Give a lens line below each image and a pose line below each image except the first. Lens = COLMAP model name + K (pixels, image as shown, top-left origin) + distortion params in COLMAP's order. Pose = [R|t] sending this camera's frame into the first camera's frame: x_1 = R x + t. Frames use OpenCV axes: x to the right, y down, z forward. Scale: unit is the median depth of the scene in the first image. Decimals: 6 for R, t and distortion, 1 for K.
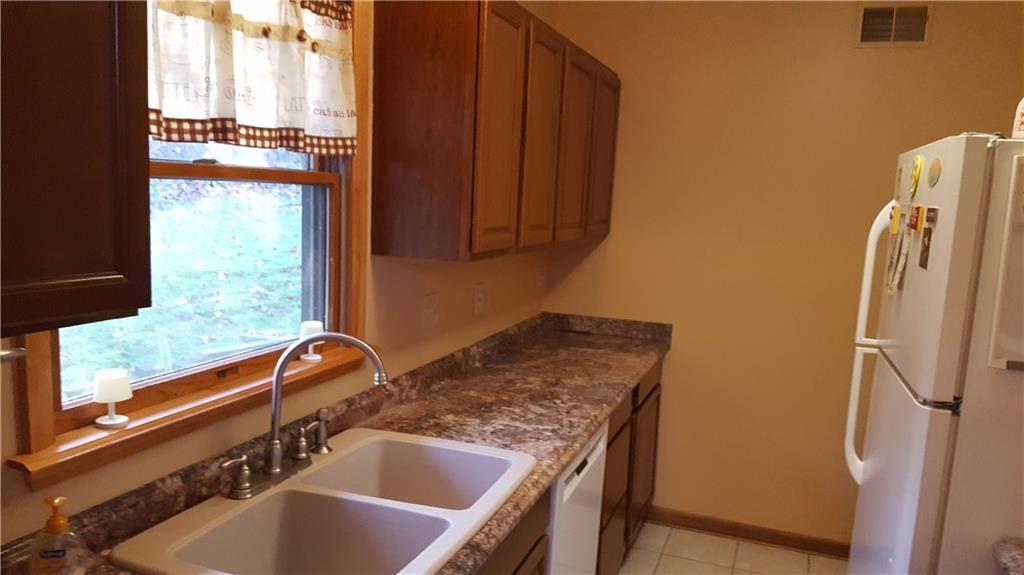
lens RADIAL K [[752.3, 0, 498.3], [0, 752.3, 290.3], [0, 0, 1]] dist [0.185501, -0.000692]
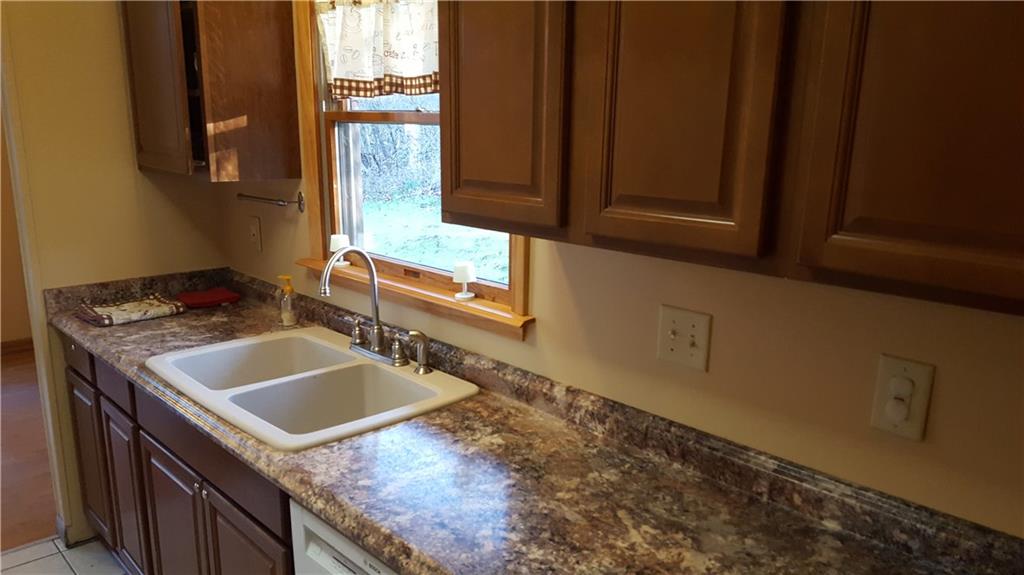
lens RADIAL K [[752.3, 0, 498.3], [0, 752.3, 290.3], [0, 0, 1]] dist [0.185501, -0.000692]
pose [[-0.391440, 0.197848, -0.898683, 0.678593], [-0.130067, 0.954912, 0.266880, -0.206492], [0.910965, 0.221356, -0.348058, 1.437899]]
